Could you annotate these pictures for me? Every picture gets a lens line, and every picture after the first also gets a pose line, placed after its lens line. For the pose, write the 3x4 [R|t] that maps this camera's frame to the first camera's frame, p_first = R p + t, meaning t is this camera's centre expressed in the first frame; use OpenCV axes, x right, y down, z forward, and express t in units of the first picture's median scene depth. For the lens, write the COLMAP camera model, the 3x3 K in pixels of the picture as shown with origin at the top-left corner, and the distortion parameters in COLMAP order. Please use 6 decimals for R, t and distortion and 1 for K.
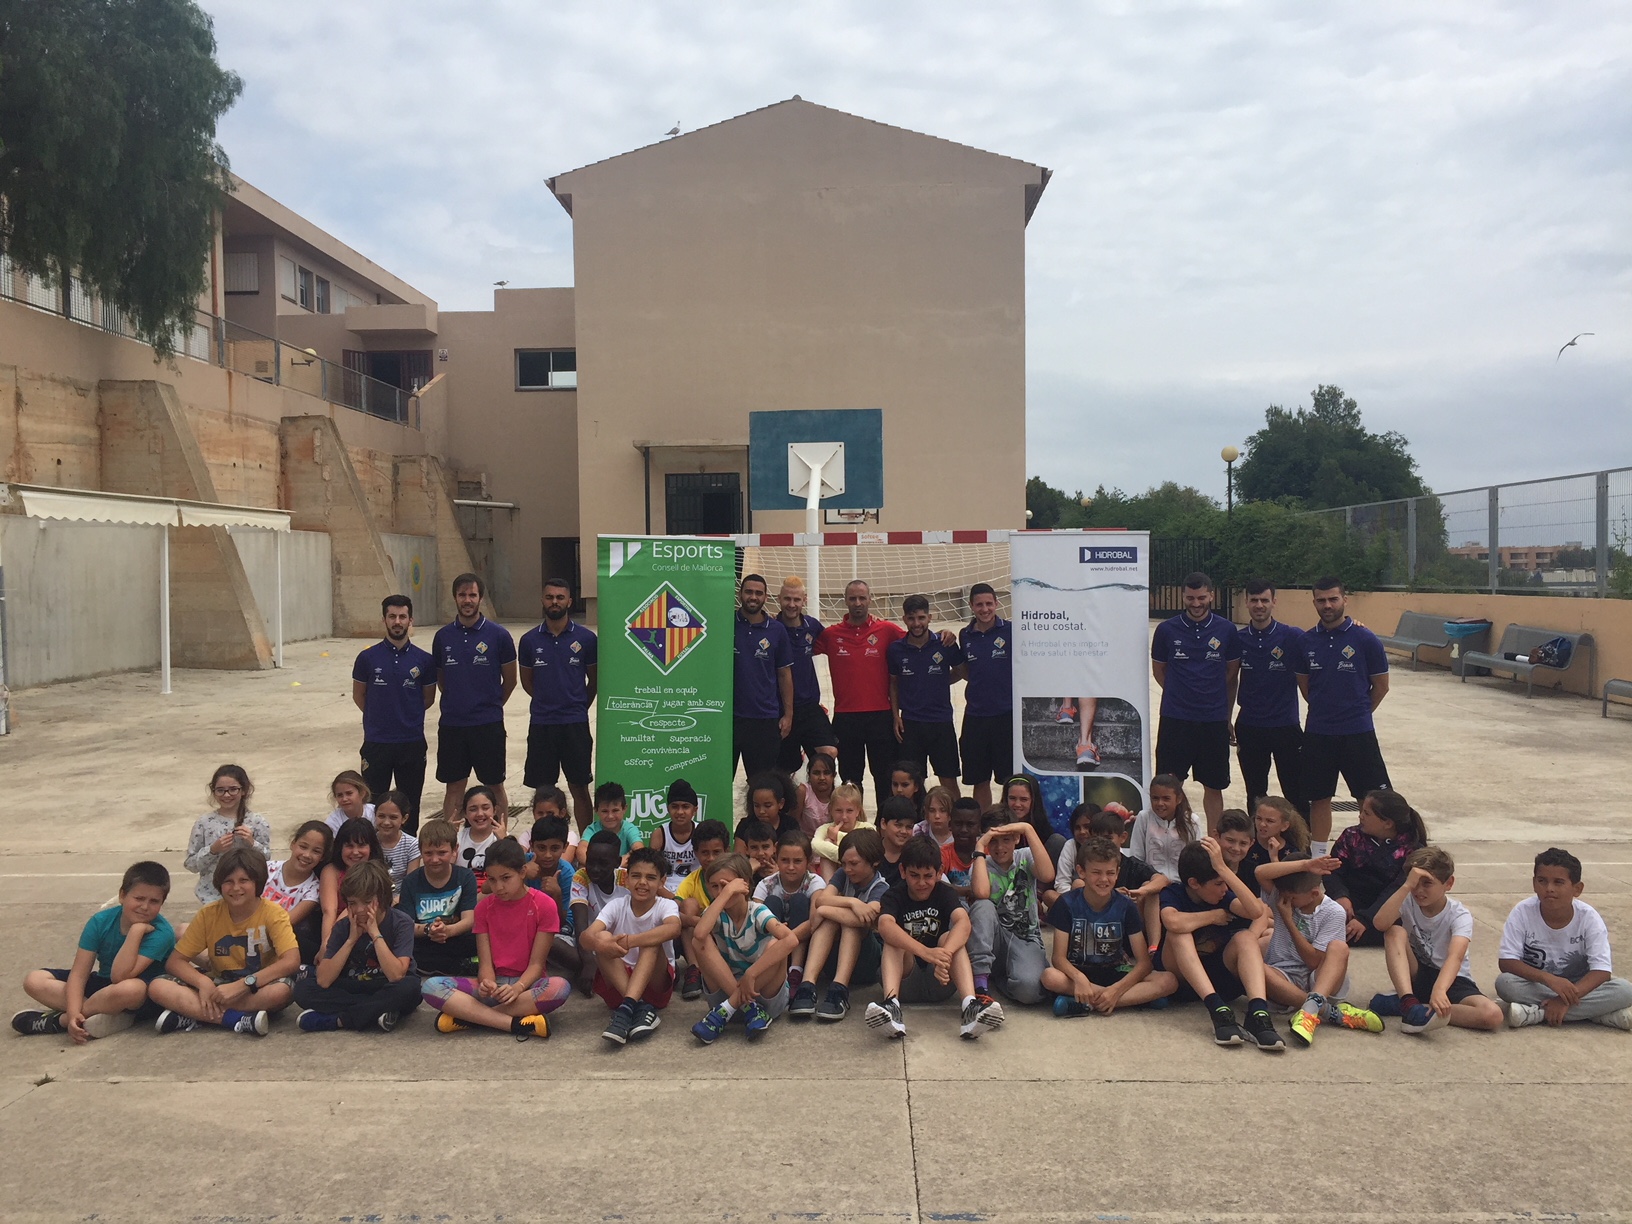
lens RADIAL K [[1397.2, 0, 816.0], [0, 1397.2, 612.0], [0, 0, 1]] dist [0.082565, -0.113675]
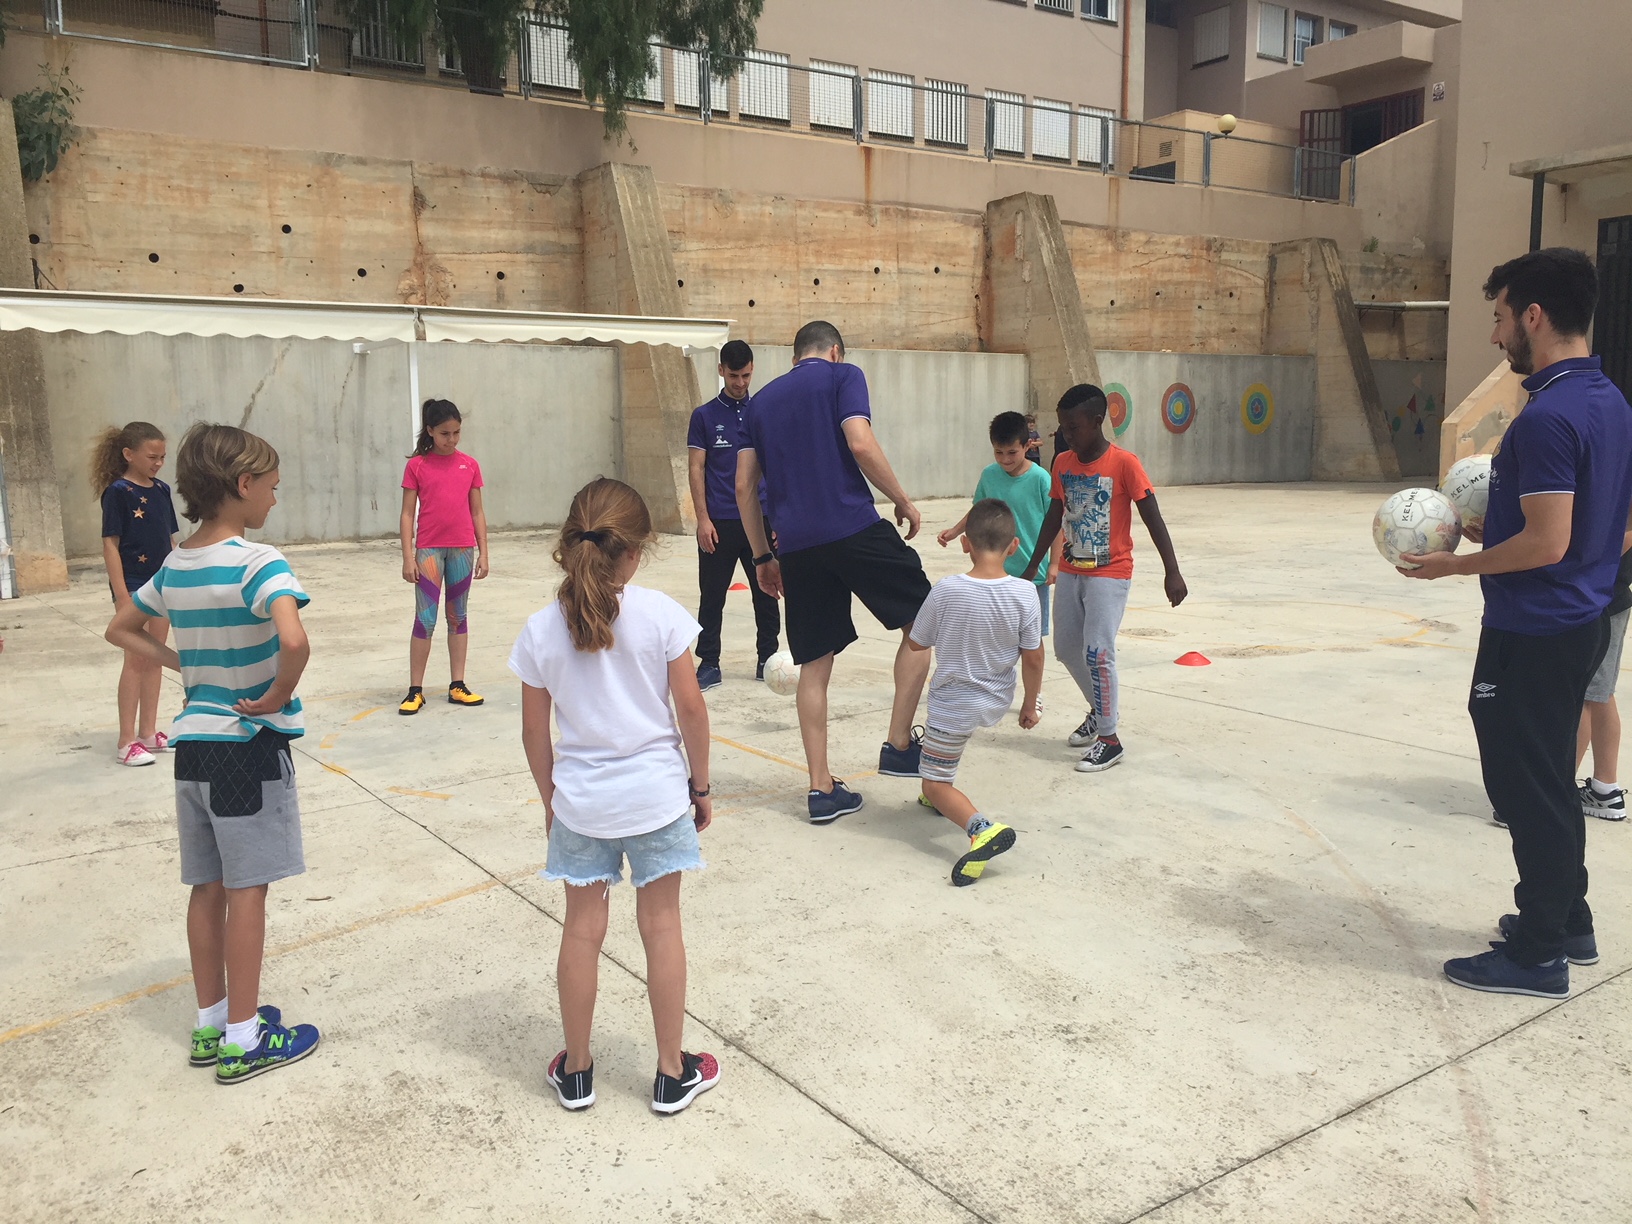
lens RADIAL K [[1391.5, 0, 816.0], [0, 1391.5, 612.0], [0, 0, 1]] dist [0.086393, -0.108440]
pose [[0.599840, 0.102572, -0.793518, 0.206578], [-0.015634, 0.993062, 0.116547, -0.005200], [0.799967, -0.057503, 0.597282, 0.496598]]
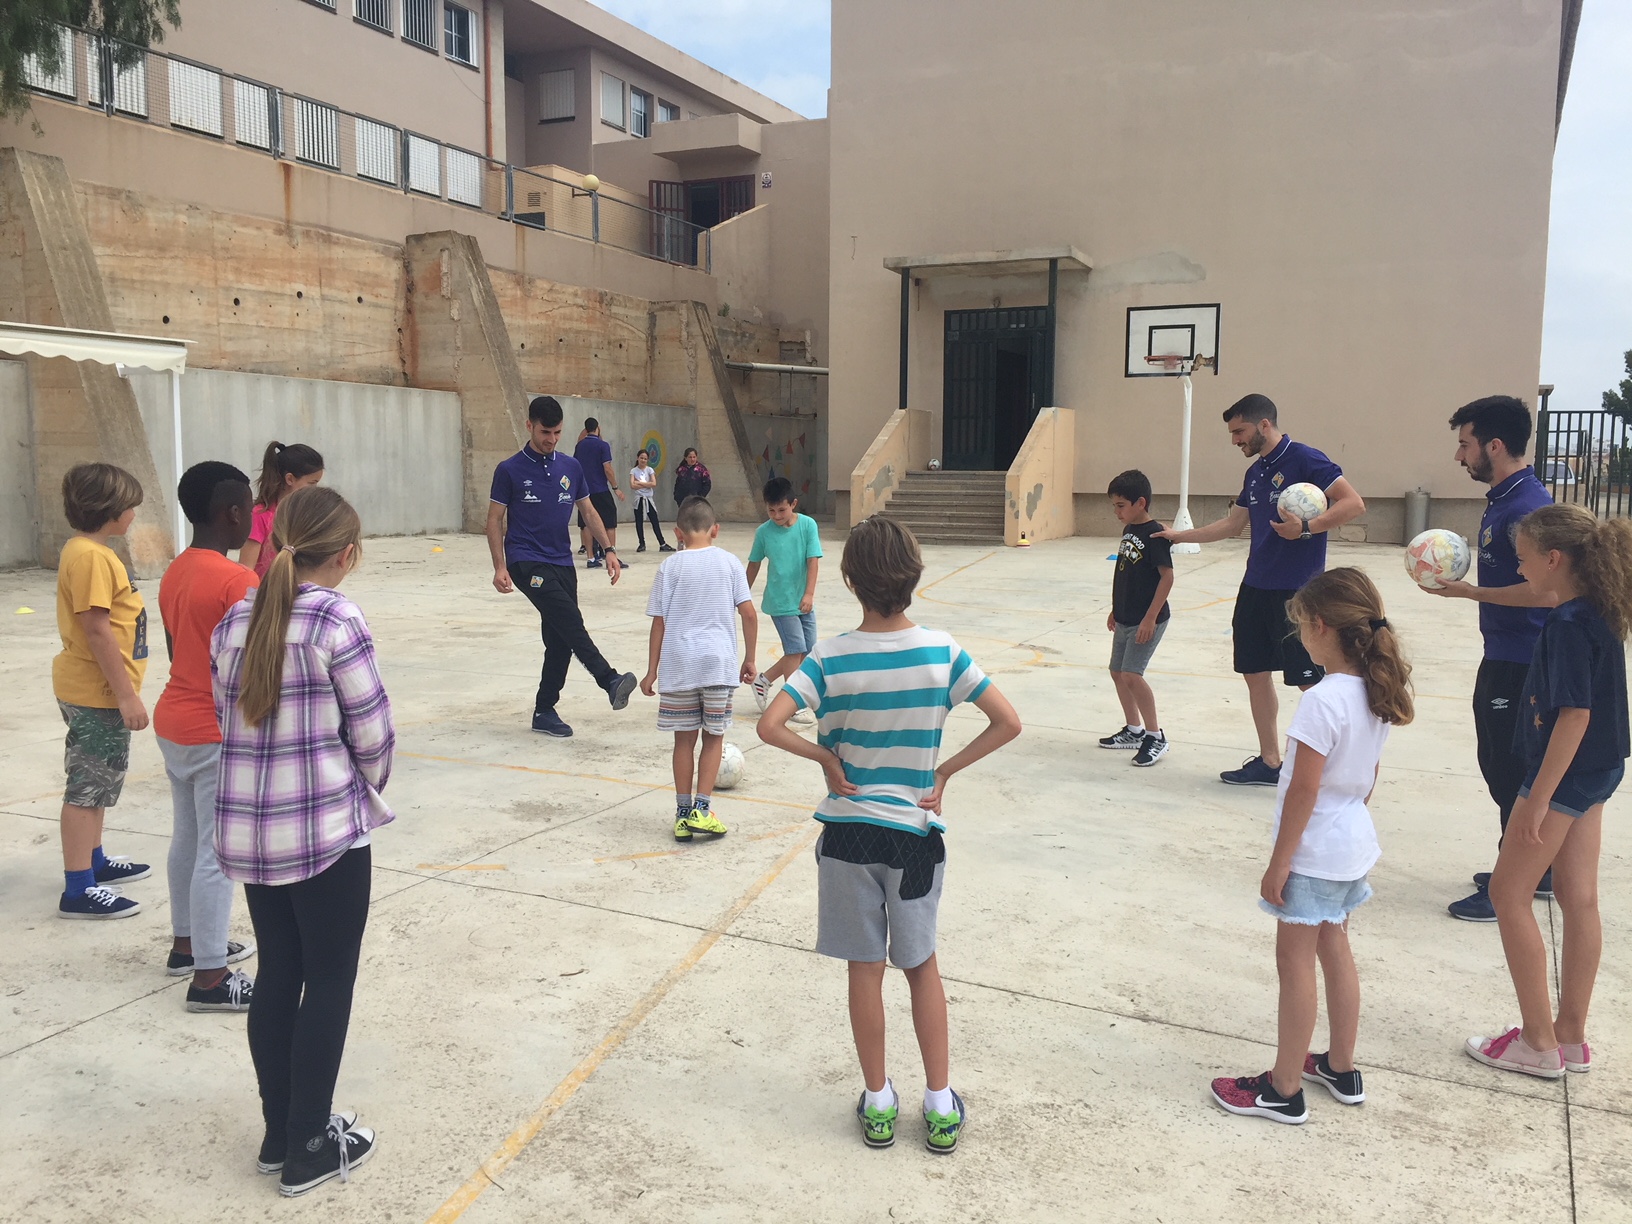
lens RADIAL K [[1391.5, 0, 816.0], [0, 1391.5, 612.0], [0, 0, 1]] dist [0.086393, -0.108440]
pose [[0.915440, 0.062499, -0.397572, 0.140735], [-0.032984, 0.996196, 0.080656, -0.006758], [0.401101, -0.060723, 0.914019, 0.423511]]
